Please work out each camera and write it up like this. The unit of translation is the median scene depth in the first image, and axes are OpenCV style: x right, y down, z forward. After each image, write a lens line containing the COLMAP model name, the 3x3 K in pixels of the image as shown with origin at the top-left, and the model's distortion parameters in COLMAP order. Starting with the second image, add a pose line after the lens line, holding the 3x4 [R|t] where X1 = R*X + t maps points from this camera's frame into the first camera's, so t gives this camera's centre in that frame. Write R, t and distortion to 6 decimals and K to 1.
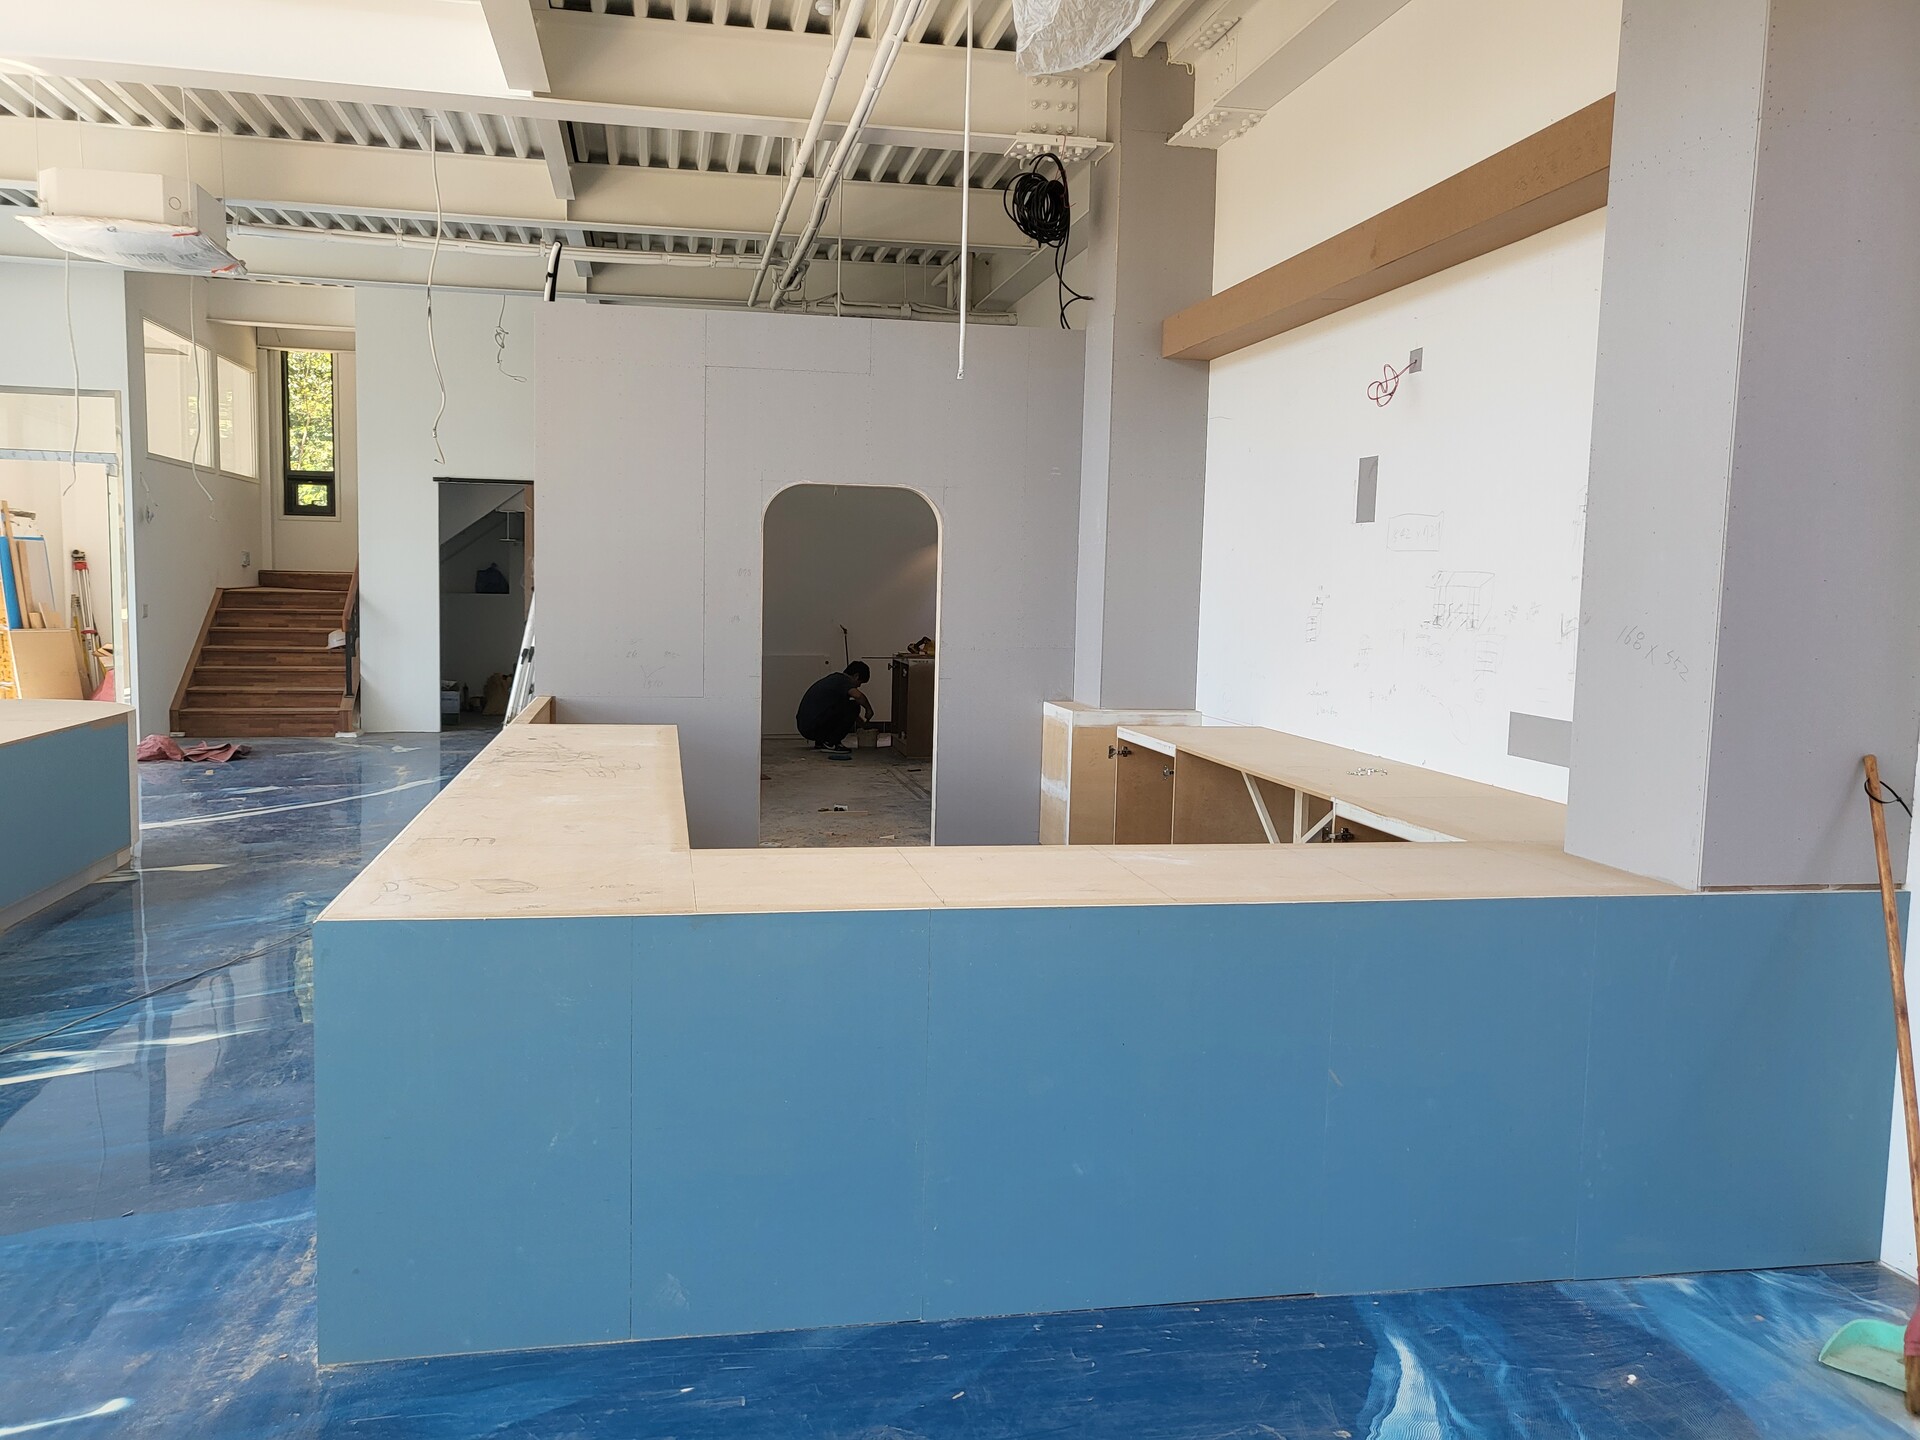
lens RADIAL K [[1544.8, 0, 976.0], [0, 1544.8, 712.8], [0, 0, 1]] dist [-0.006262, 0.053299]
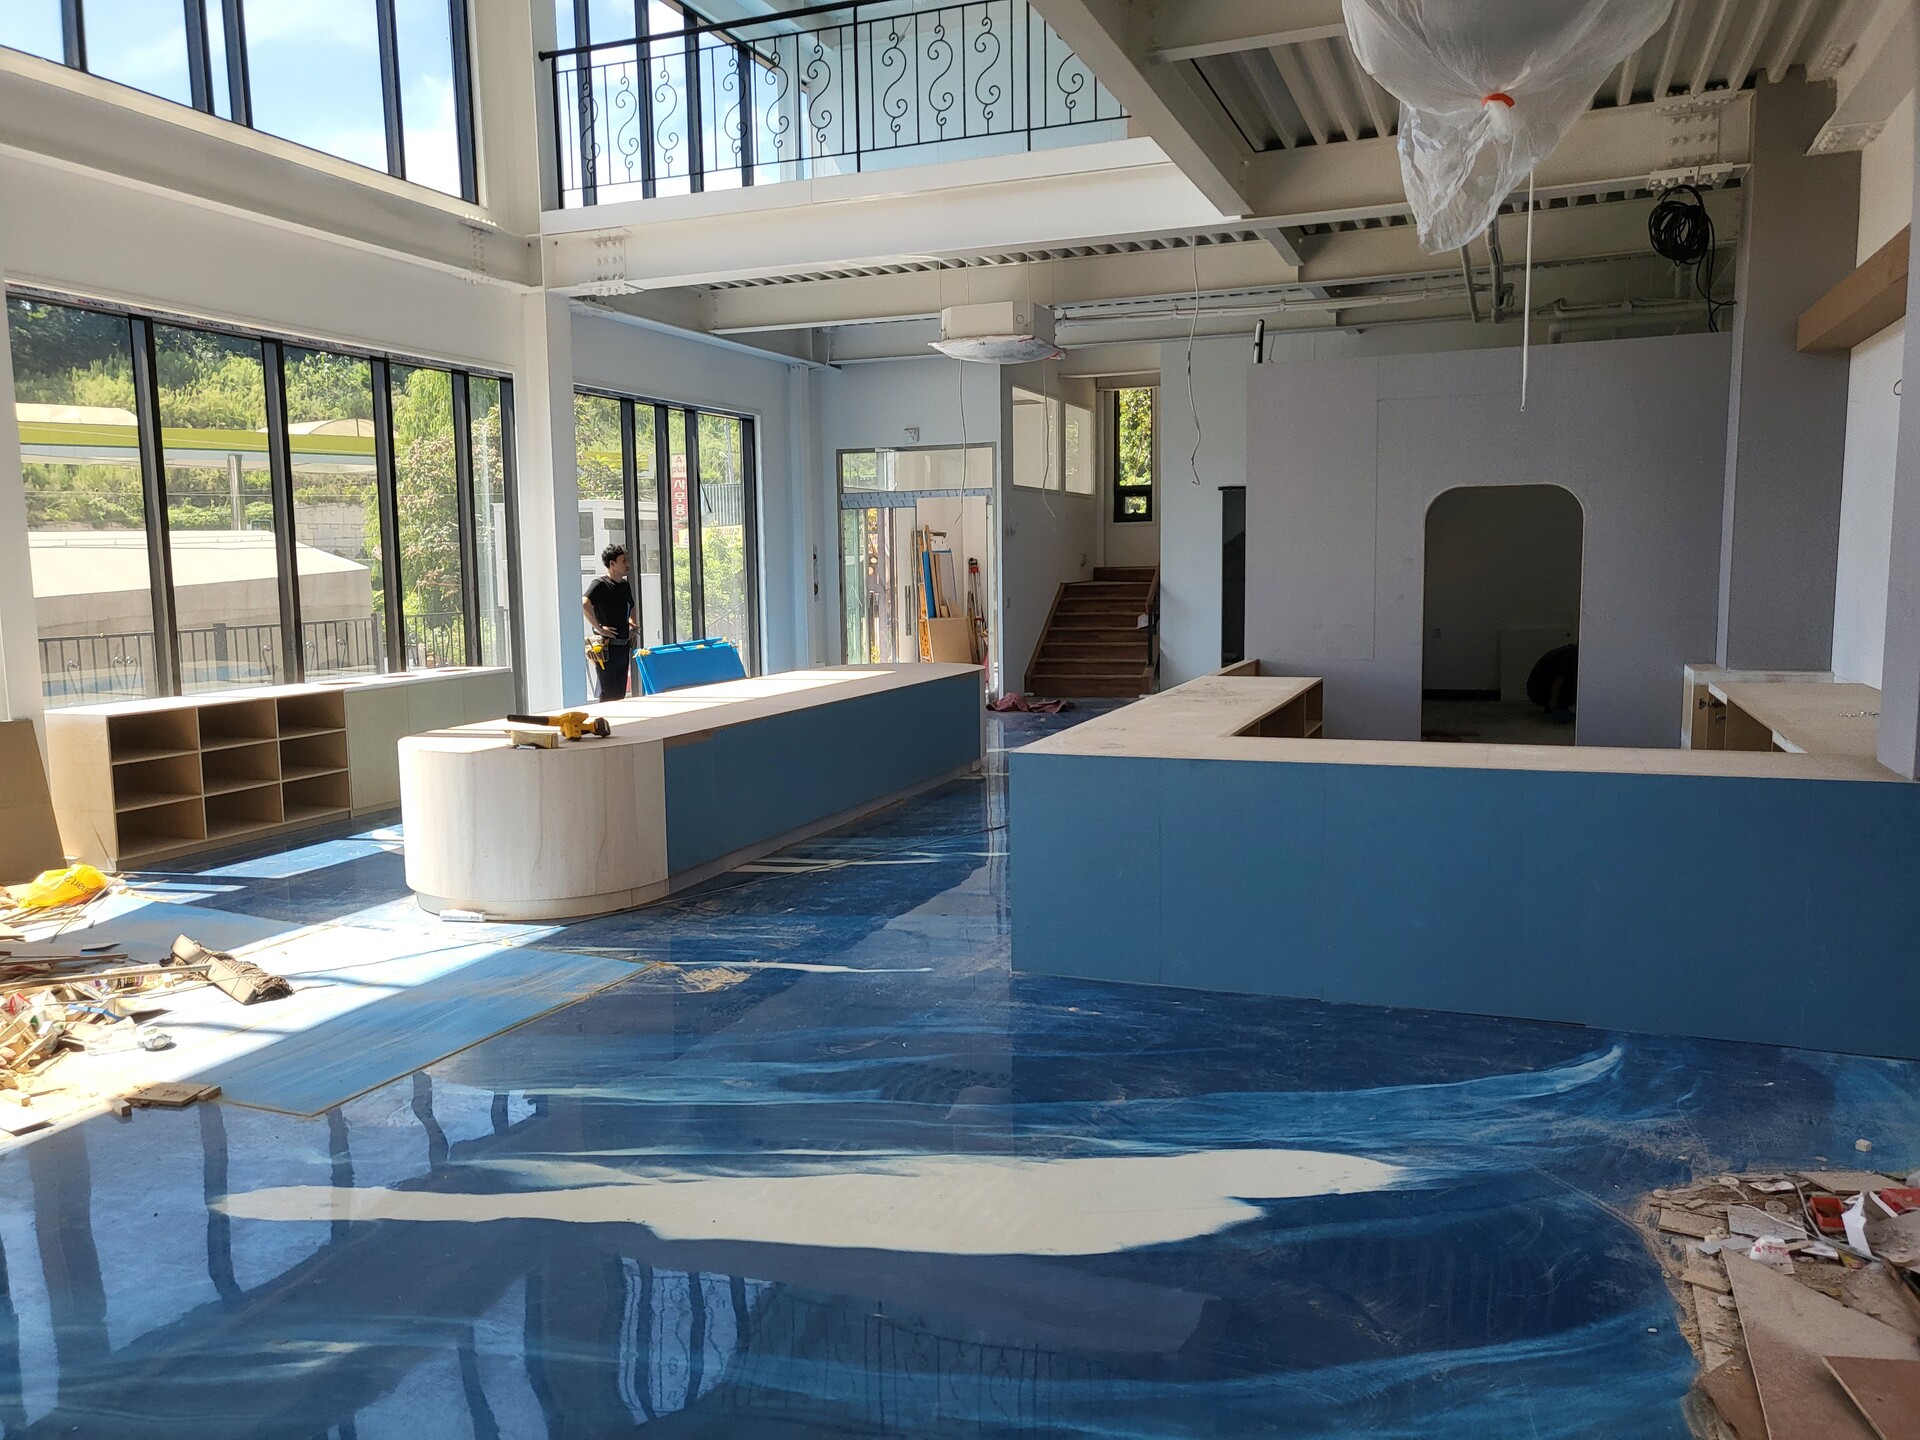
lens RADIAL K [[1544.8, 0, 903.4], [0, 1544.8, 631.5], [0, 0, 1]] dist [-0.006262, 0.053299]
pose [[0.834411, -0.013134, -0.550987, 0.190080], [-0.009449, 0.999228, -0.038129, 0.017558], [0.551062, 0.037022, 0.833642, -0.256692]]
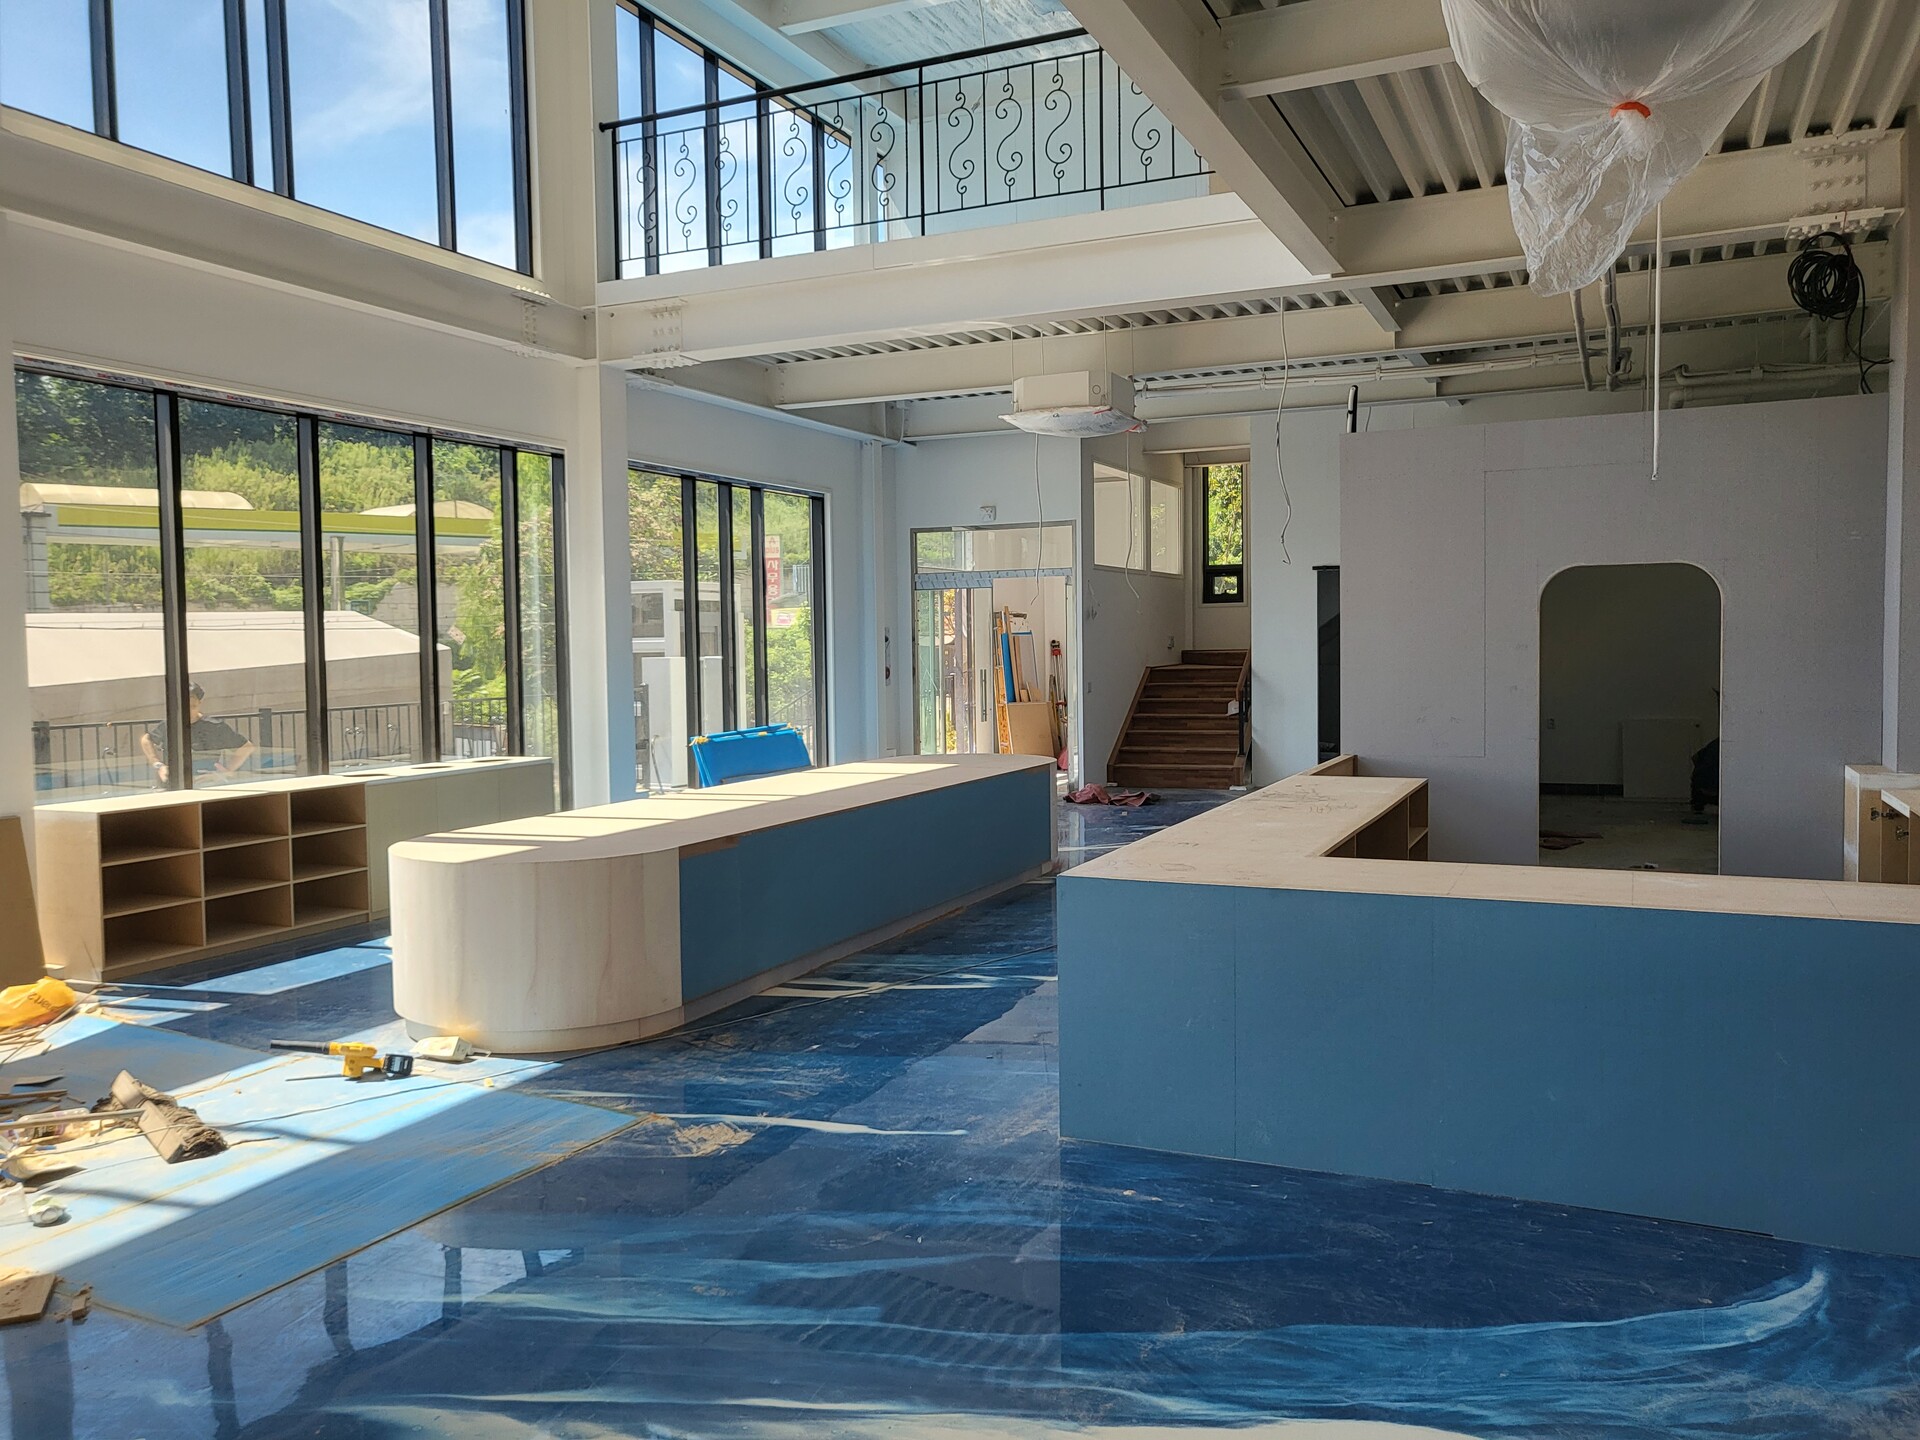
lens RADIAL K [[1544.8, 0, 906.3], [0, 1544.8, 623.5], [0, 0, 1]] dist [-0.006262, 0.053299]
pose [[0.800165, -0.043436, -0.598205, 0.161559], [-0.015959, 0.995479, -0.093629, 0.005540], [0.599568, 0.084465, 0.795854, -0.169977]]
